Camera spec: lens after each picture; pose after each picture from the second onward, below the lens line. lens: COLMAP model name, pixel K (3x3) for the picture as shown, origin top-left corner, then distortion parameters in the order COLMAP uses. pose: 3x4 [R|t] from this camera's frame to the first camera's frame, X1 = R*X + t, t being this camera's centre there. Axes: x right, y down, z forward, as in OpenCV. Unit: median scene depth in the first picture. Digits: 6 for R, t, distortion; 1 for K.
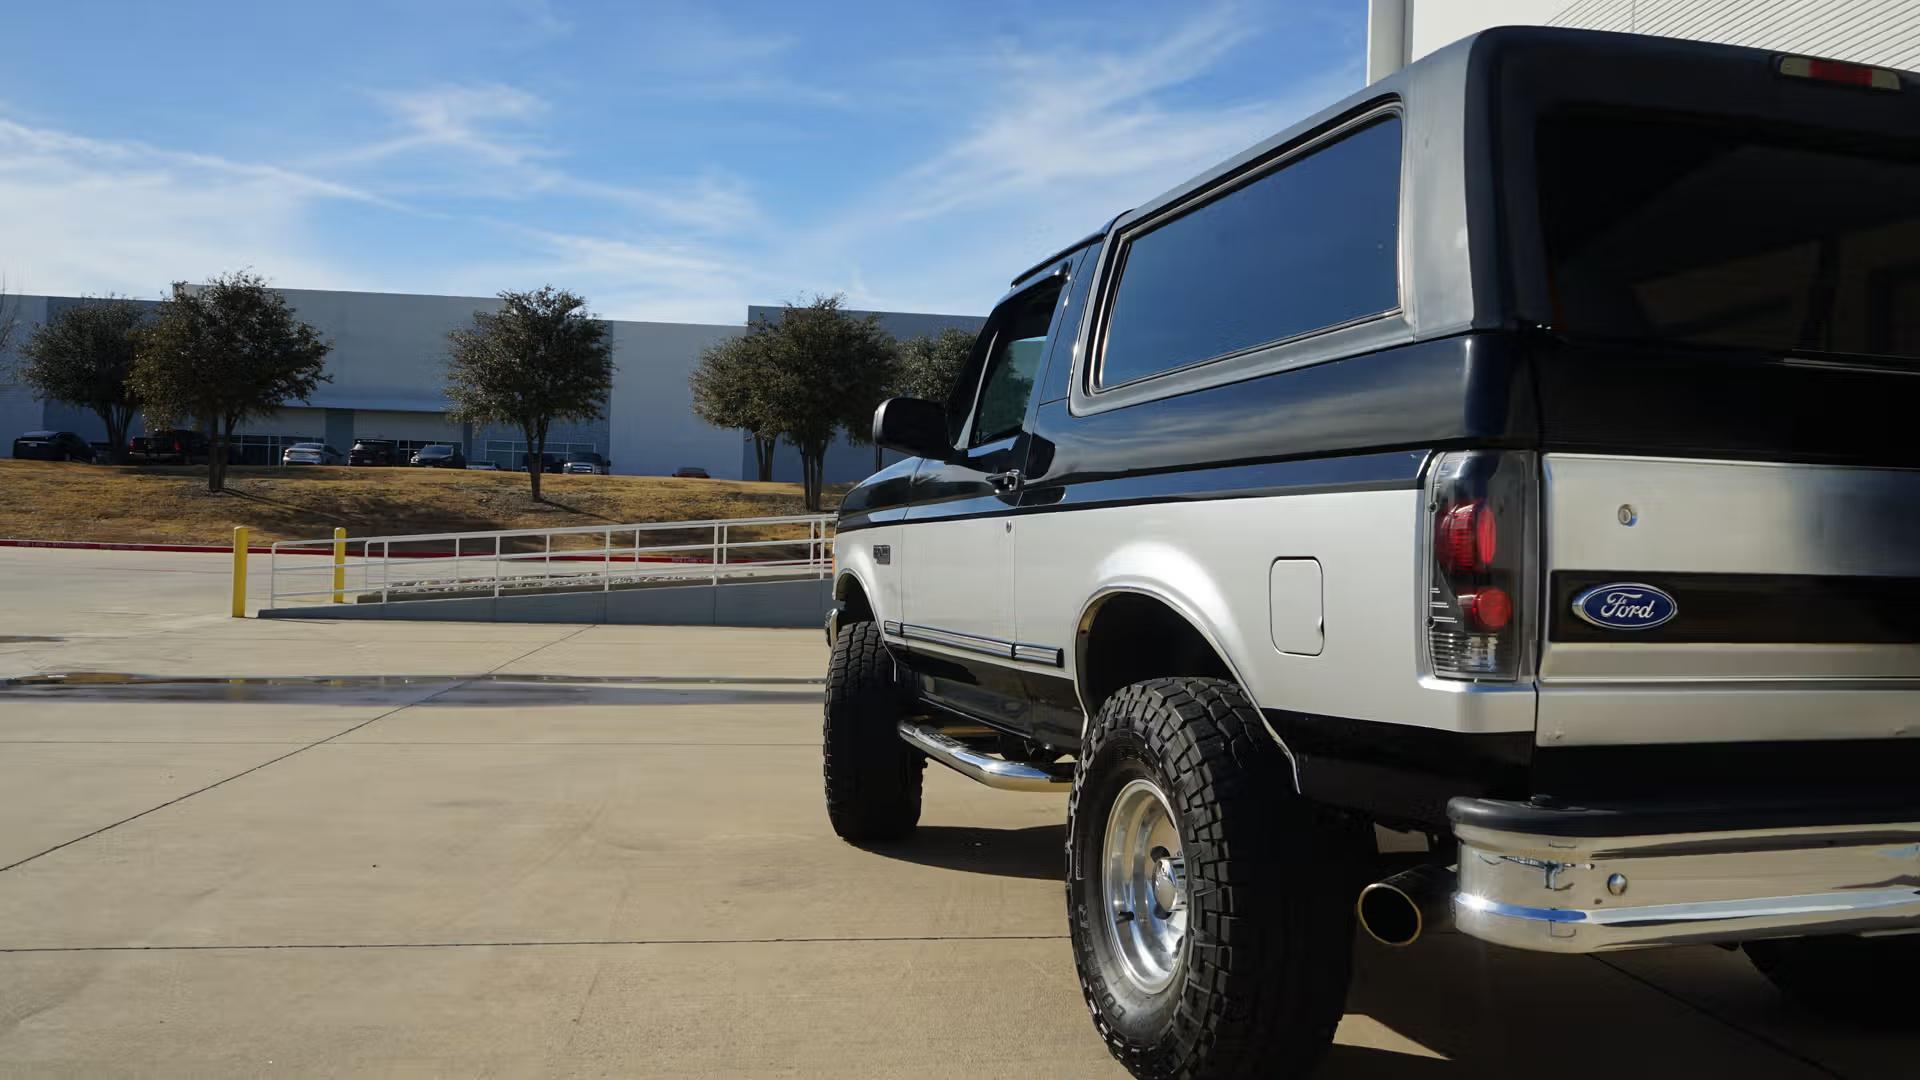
lens RADIAL K [[1543.0, 0, 965.6], [0, 1543.0, 567.8], [0, 0, 1]] dist [-0.010236, 0.003479]
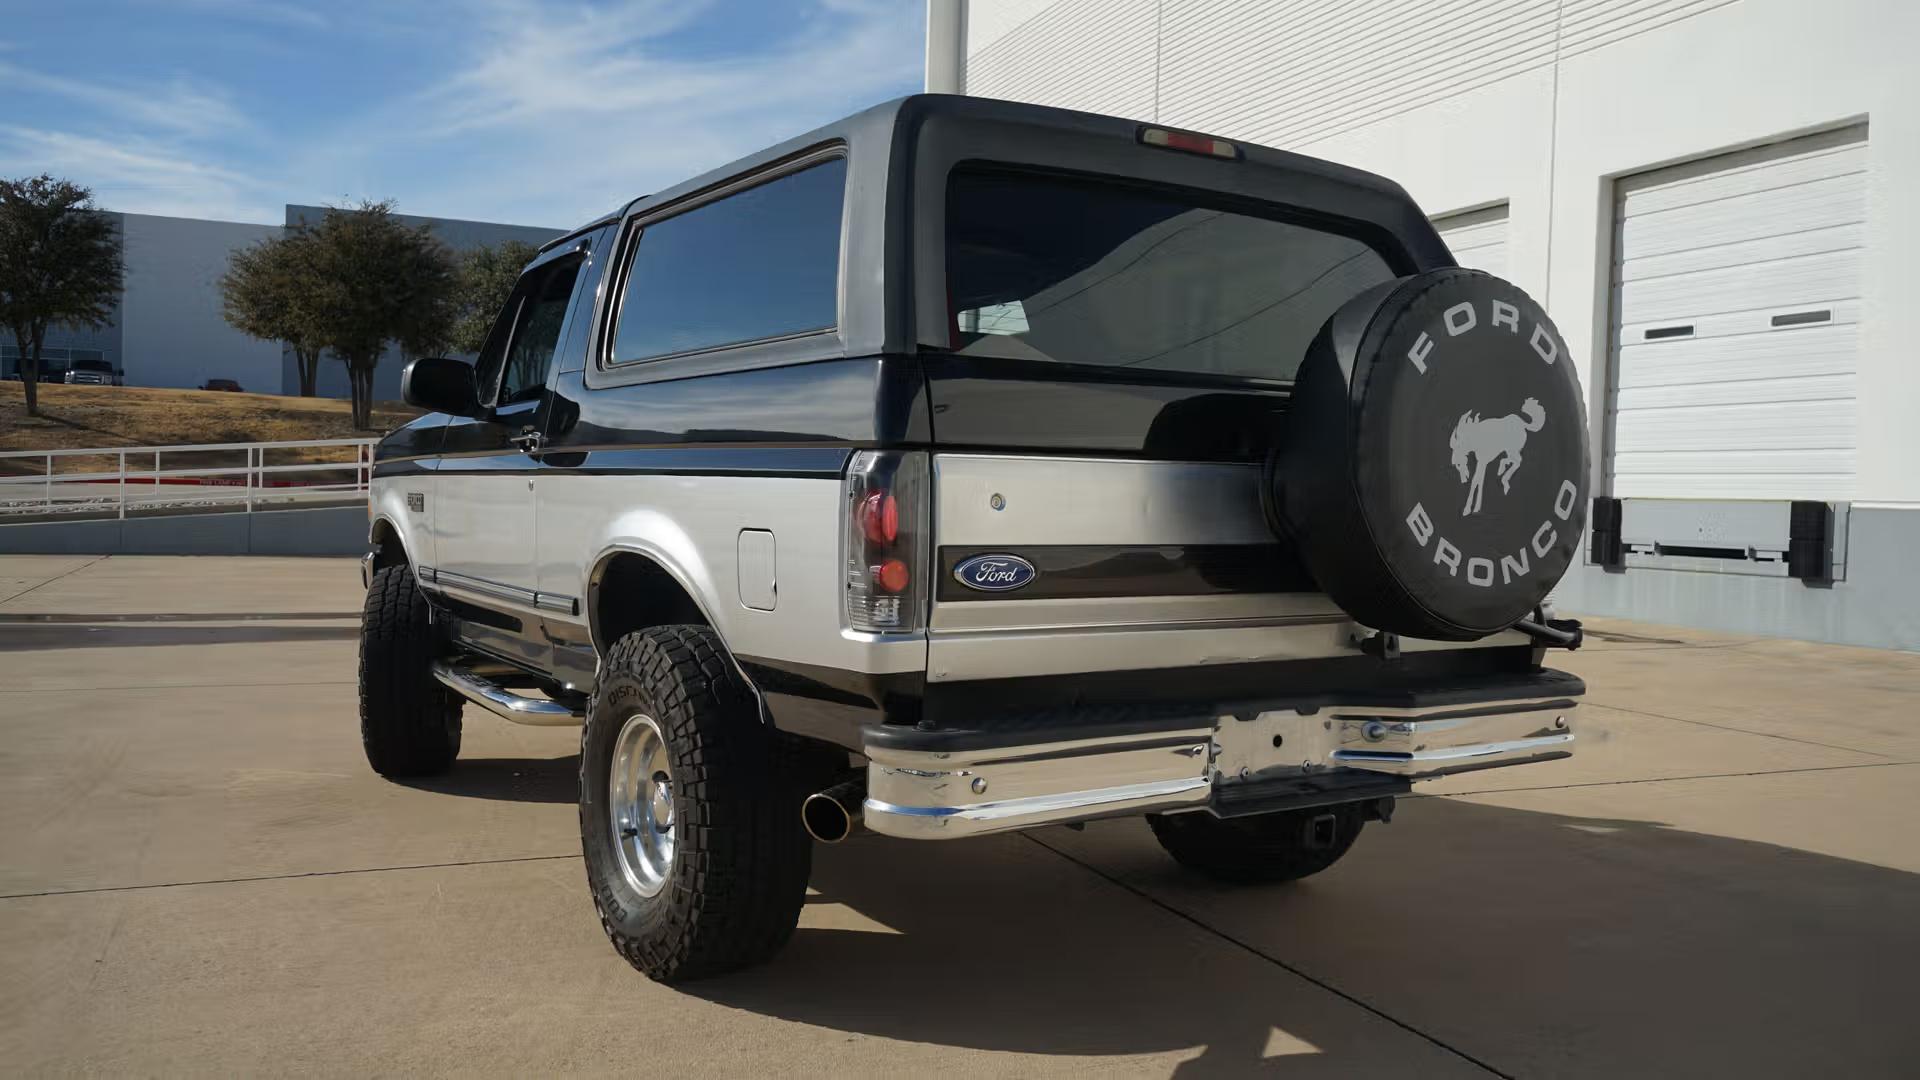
lens RADIAL K [[1543.0, 0, 976.4], [0, 1543.0, 562.7], [0, 0, 1]] dist [-0.010236, 0.003479]
pose [[0.961555, -0.008353, 0.274484, 0.036058], [-0.004832, 0.998868, 0.047326, -0.028516], [-0.274569, -0.046833, 0.960426, -0.154393]]
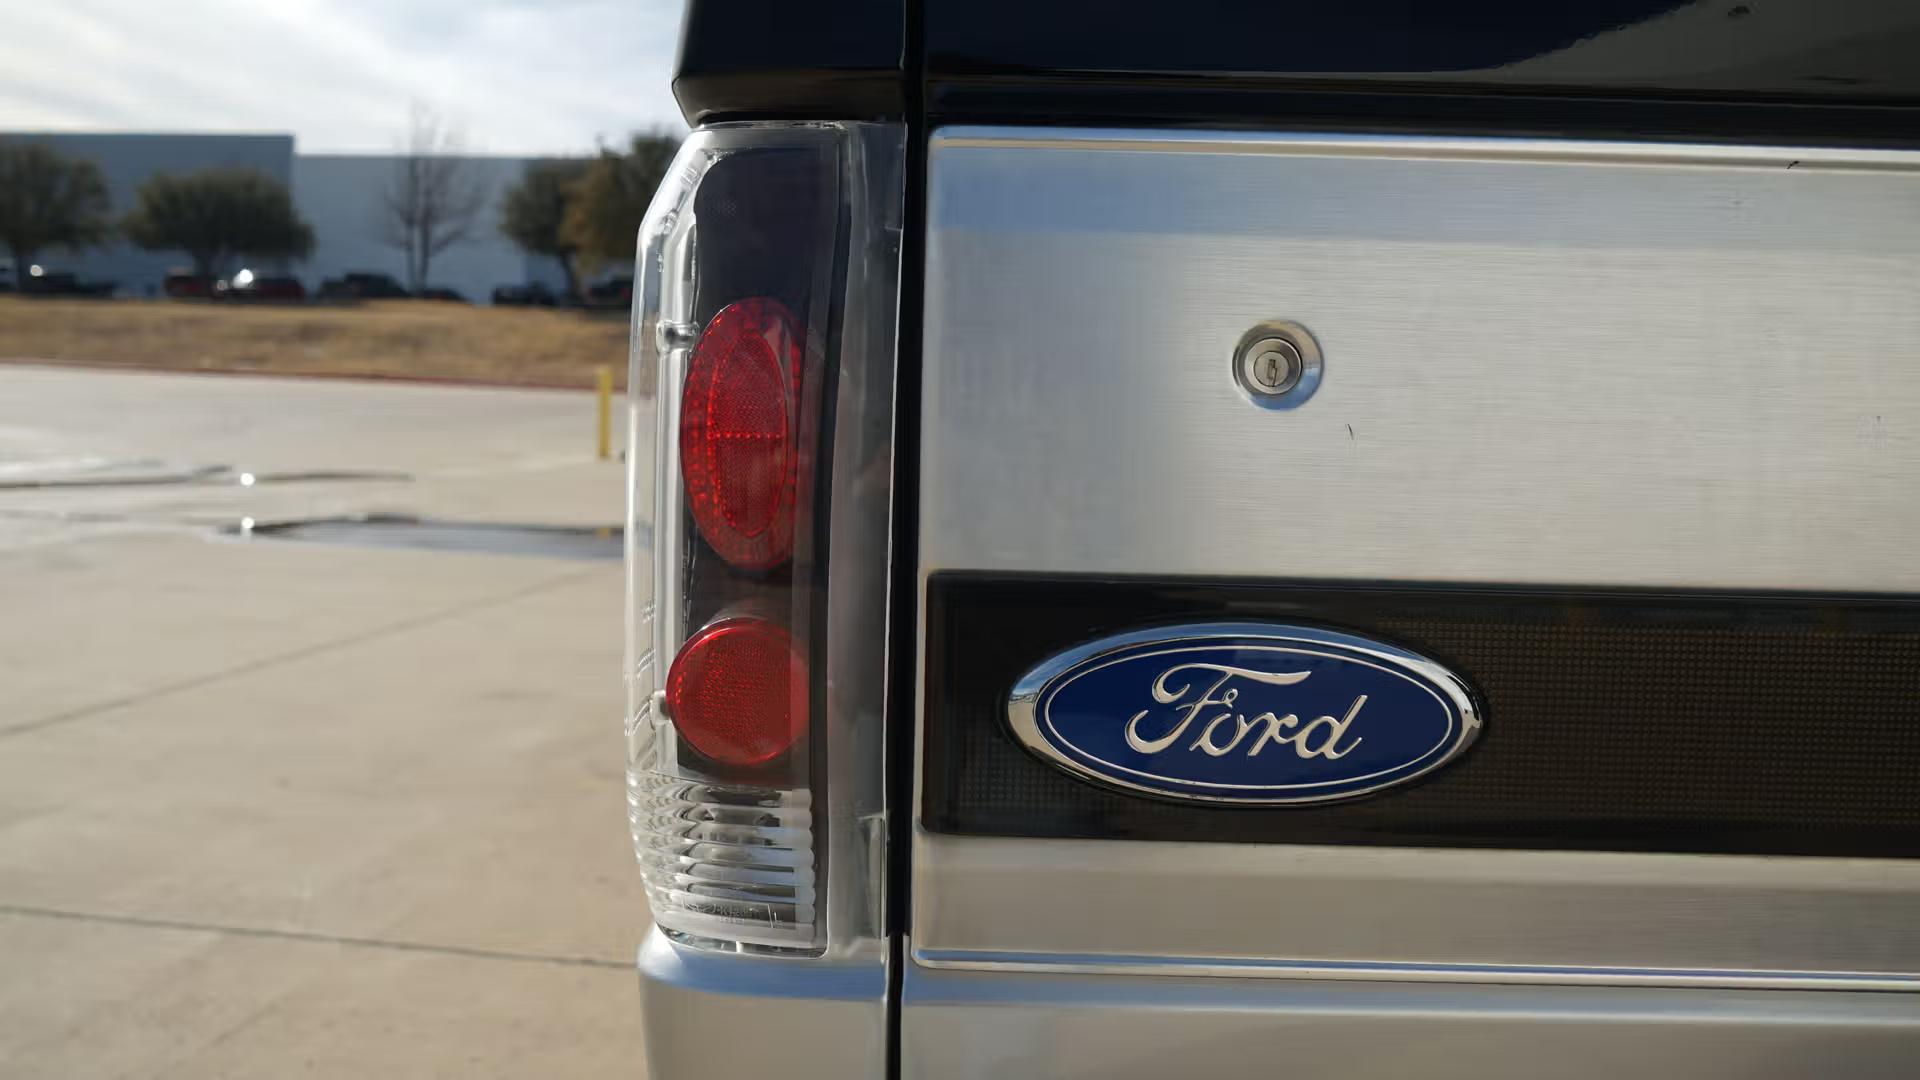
lens RADIAL K [[1543.0, 0, 950.0], [0, 1543.0, 541.9], [0, 0, 1]] dist [-0.010236, 0.003479]
pose [[0.957853, 0.033521, -0.285297, 0.289092], [-0.009226, 0.996246, 0.086080, -0.016841], [0.287111, -0.079819, 0.954566, 0.468138]]
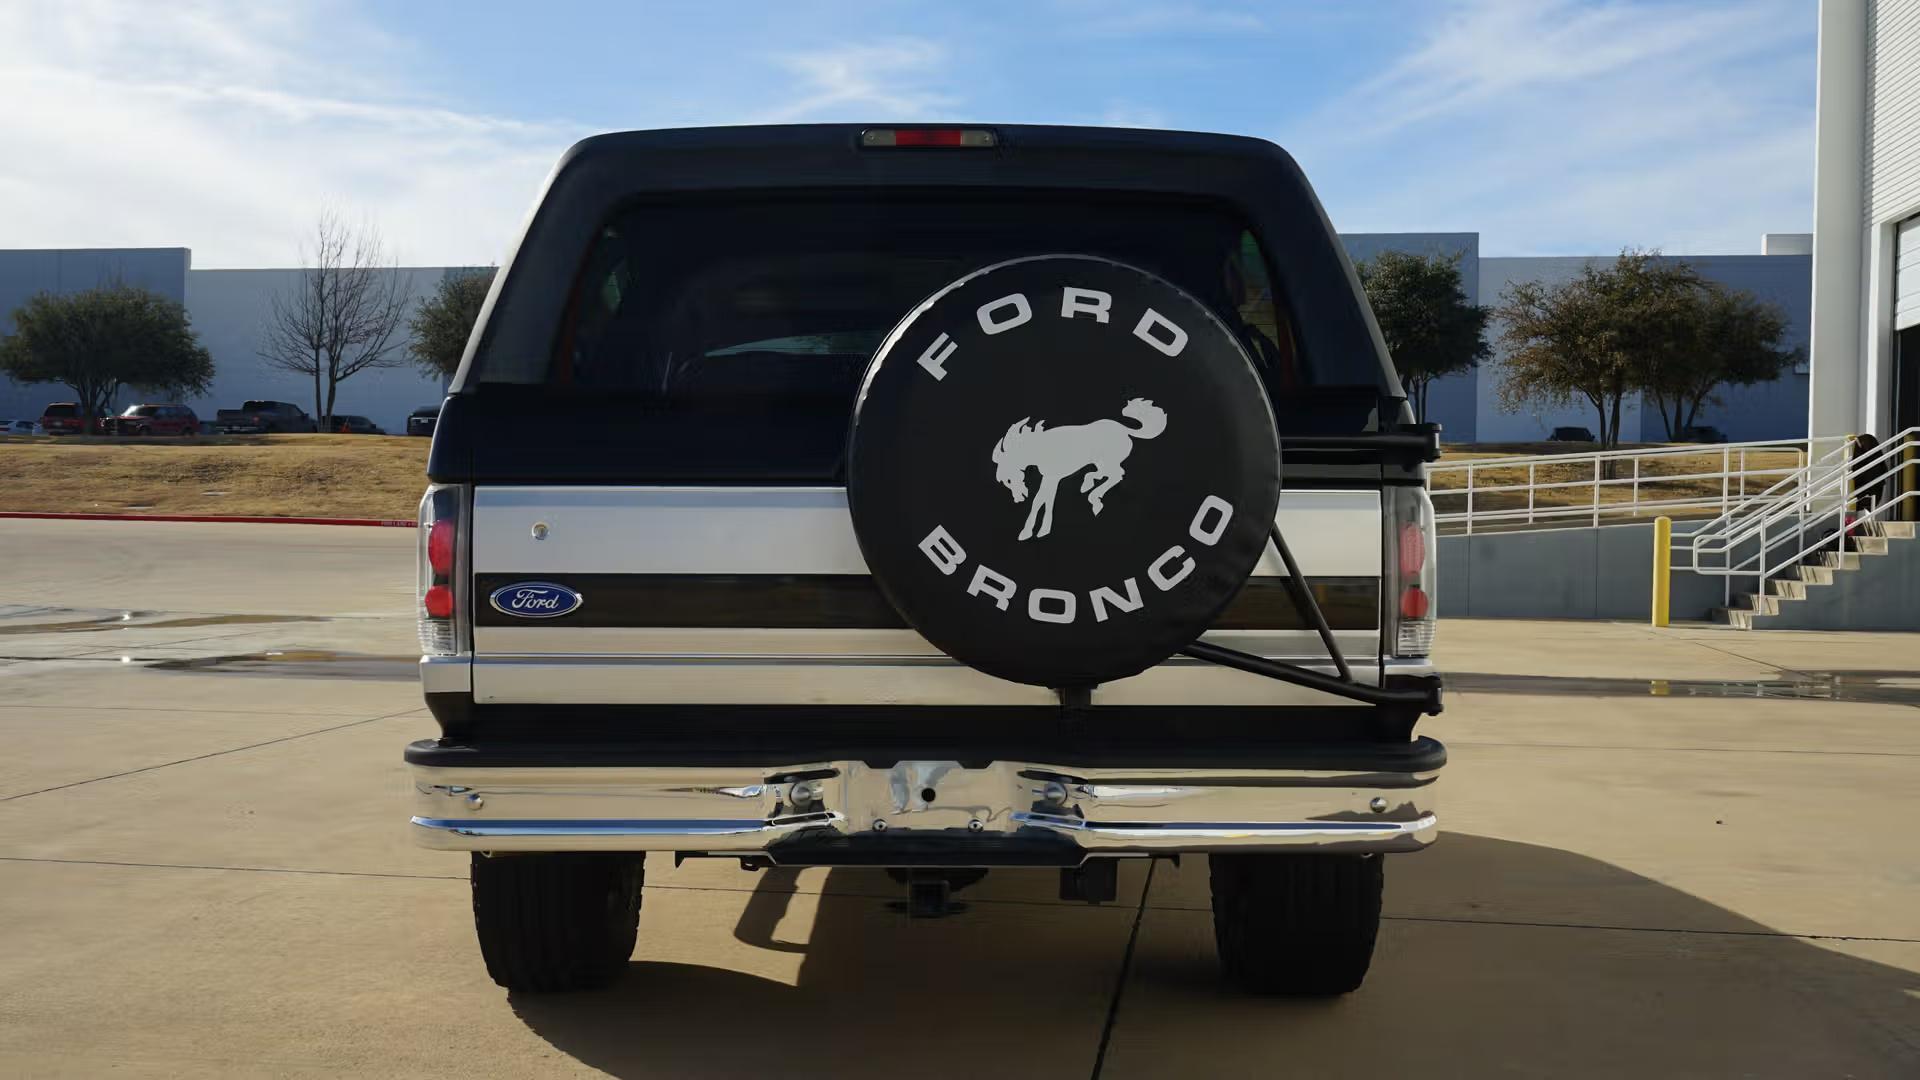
lens RADIAL K [[1816.3, 0, 919.3], [0, 1816.3, 572.2], [0, 0, 1]] dist [-0.010774, 0.000000]
pose [[0.954030, -0.002798, -0.299698, 0.773729], [0.008156, 0.999829, 0.016626, -0.014297], [0.299600, -0.018306, 0.953889, -0.254704]]
